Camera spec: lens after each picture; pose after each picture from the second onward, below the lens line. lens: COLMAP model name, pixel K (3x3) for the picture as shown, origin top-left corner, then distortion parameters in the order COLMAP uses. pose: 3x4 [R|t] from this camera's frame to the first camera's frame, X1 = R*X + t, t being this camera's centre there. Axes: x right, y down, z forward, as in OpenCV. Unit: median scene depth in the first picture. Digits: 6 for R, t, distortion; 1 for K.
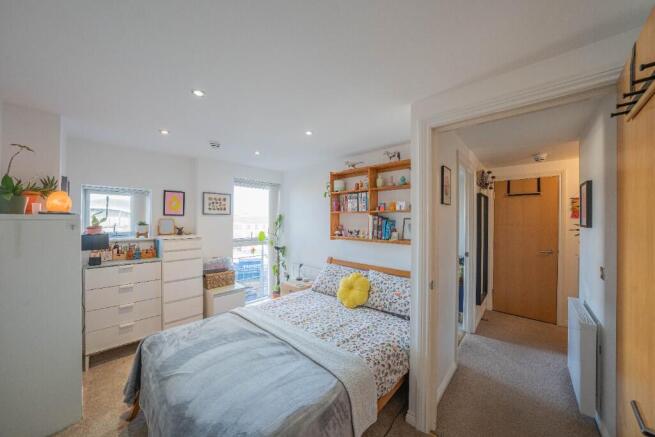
lens RADIAL K [[225.4, 0, 324.3], [0, 225.4, 219.4], [0, 0, 1]] dist [-0.001412, 0.002453]
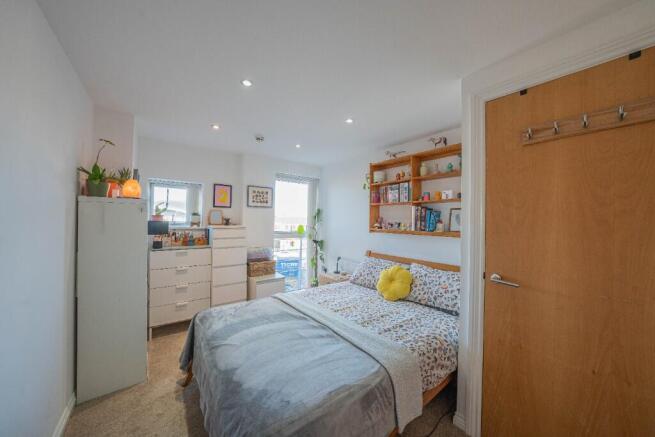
lens RADIAL K [[225.4, 0, 327.4], [0, 225.4, 219.5], [0, 0, 1]] dist [-0.001412, 0.002453]
pose [[0.989533, 0.011091, -0.143883, -0.018566], [-0.012233, 0.999900, -0.007057, 0.059793], [0.143790, 0.008743, 0.989570, 0.007402]]
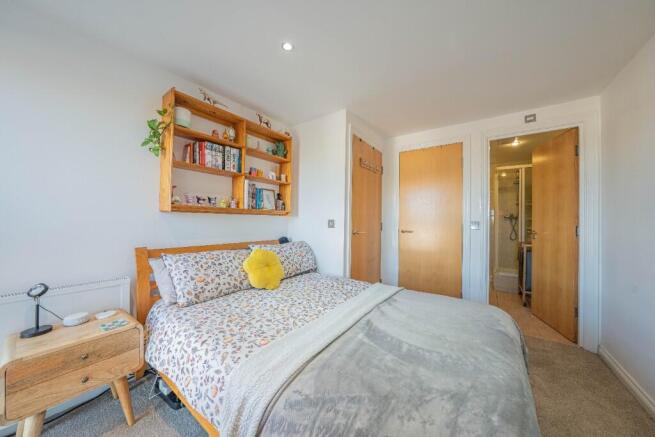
lens RADIAL K [[225.4, 0, 323.9], [0, 225.4, 219.5], [0, 0, 1]] dist [-0.001412, 0.002453]
pose [[-0.127199, 0.005844, 0.991860, -0.766460], [-0.001252, 0.999981, -0.006053, 0.155341], [-0.991876, -0.002012, -0.127189, 0.983762]]
